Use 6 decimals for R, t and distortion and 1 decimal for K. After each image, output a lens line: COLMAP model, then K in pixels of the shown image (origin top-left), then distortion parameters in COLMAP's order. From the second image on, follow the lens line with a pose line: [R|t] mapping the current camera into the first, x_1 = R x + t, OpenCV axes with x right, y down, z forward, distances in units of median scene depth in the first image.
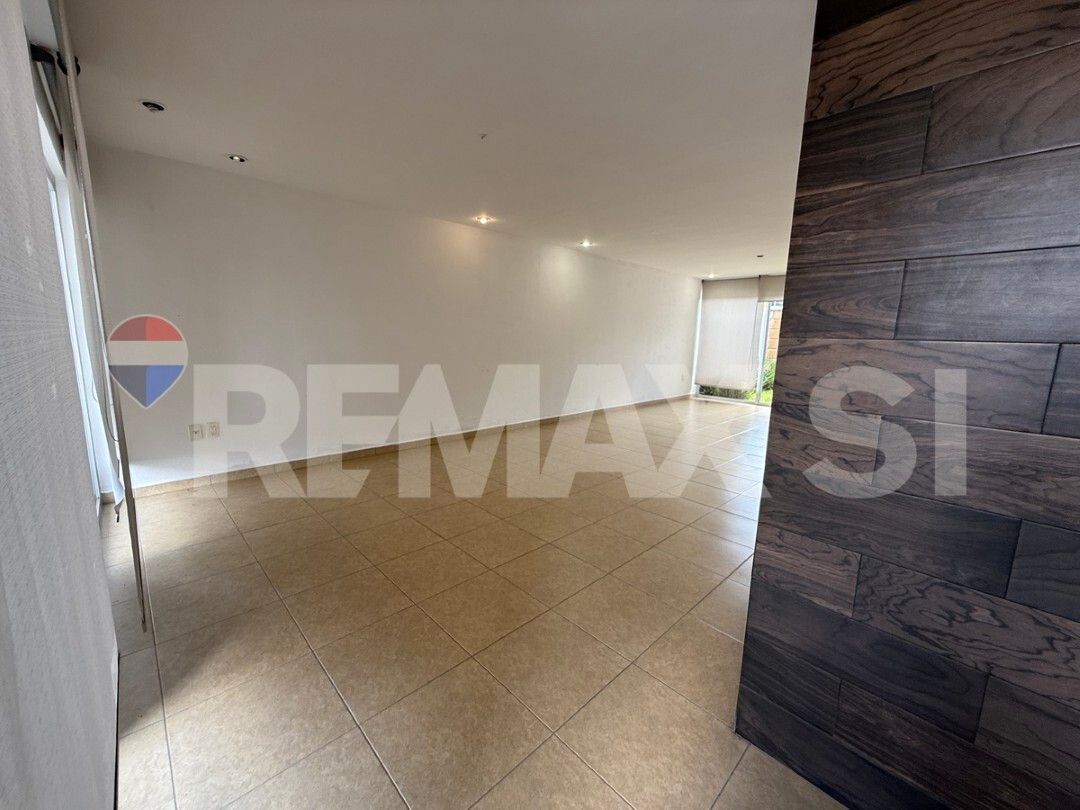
lens RADIAL K [[432.3, 0, 538.9], [0, 432.3, 403.9], [0, 0, 1]] dist [0.000900, -0.000384]
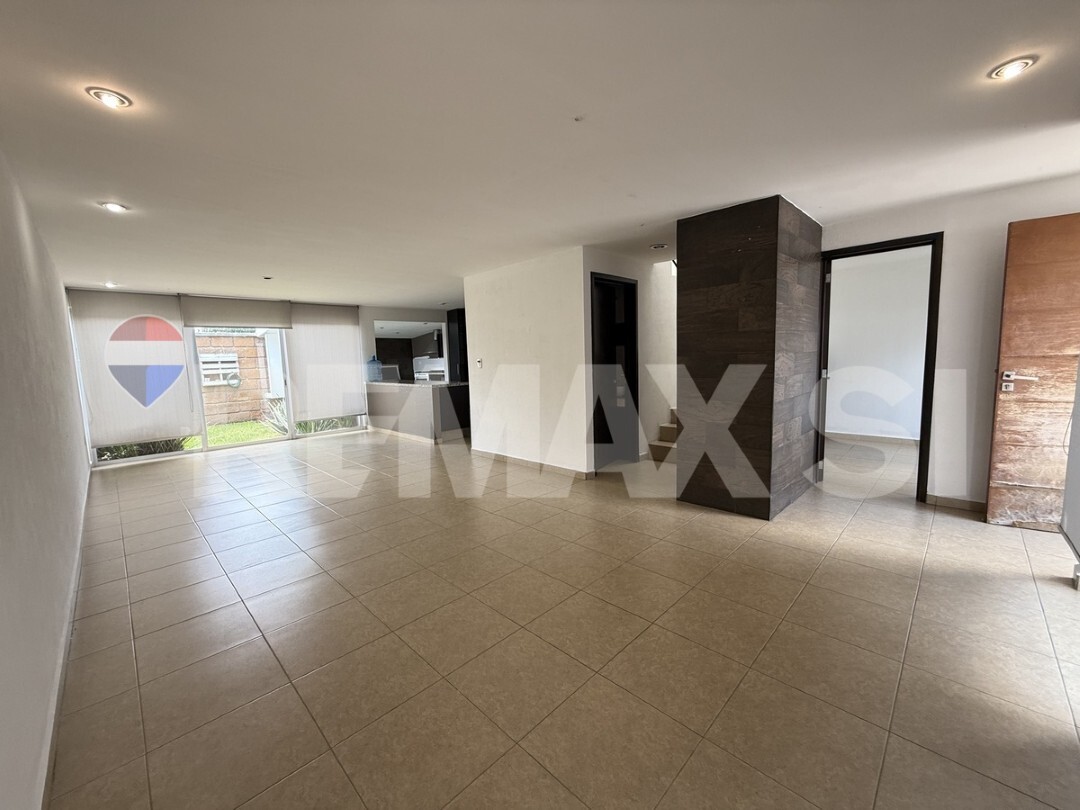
lens RADIAL K [[432.3, 0, 534.4], [0, 432.3, 403.4], [0, 0, 1]] dist [0.000900, -0.000384]
pose [[-0.017599, -0.131074, 0.991216, -1.068655], [0.194978, 0.971887, 0.131980, -0.253694], [-0.980650, 0.195589, 0.008453, 1.276040]]
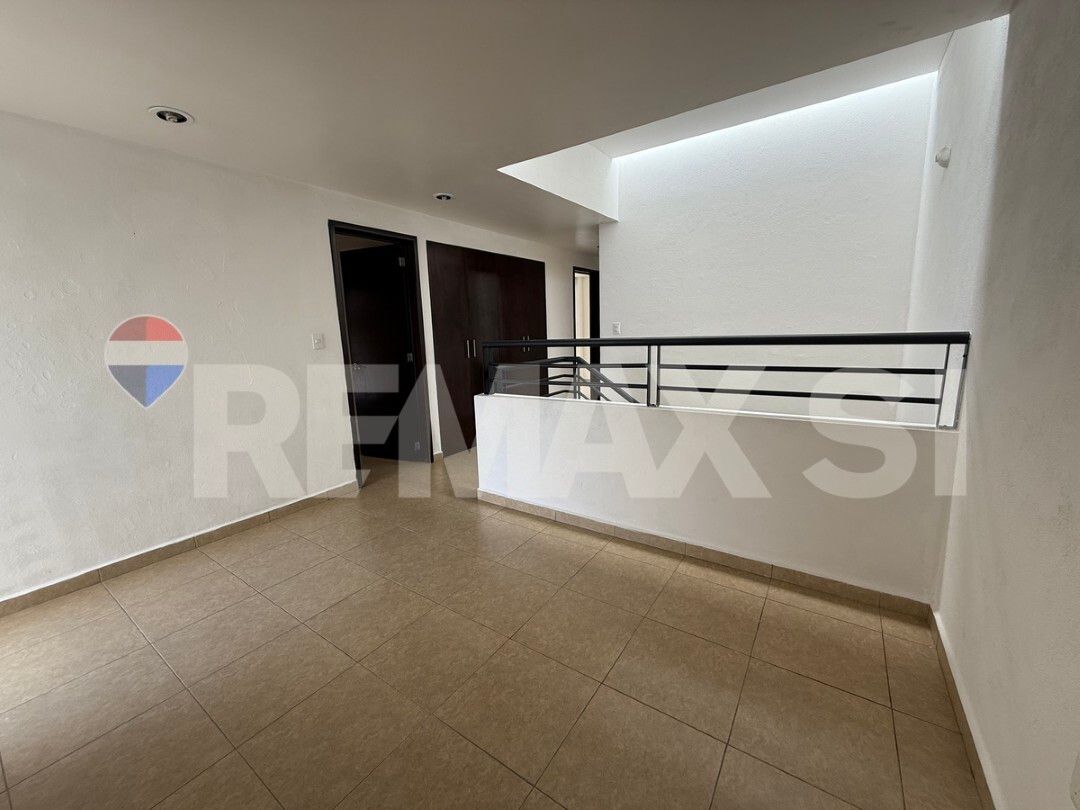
lens RADIAL K [[432.3, 0, 545.7], [0, 432.3, 404.1], [0, 0, 1]] dist [0.000900, -0.000384]
pose [[-0.246158, -0.185542, 0.951305, -0.953303], [0.167551, 0.958583, 0.230317, -0.236878], [-0.954638, 0.216087, -0.204875, 1.148731]]
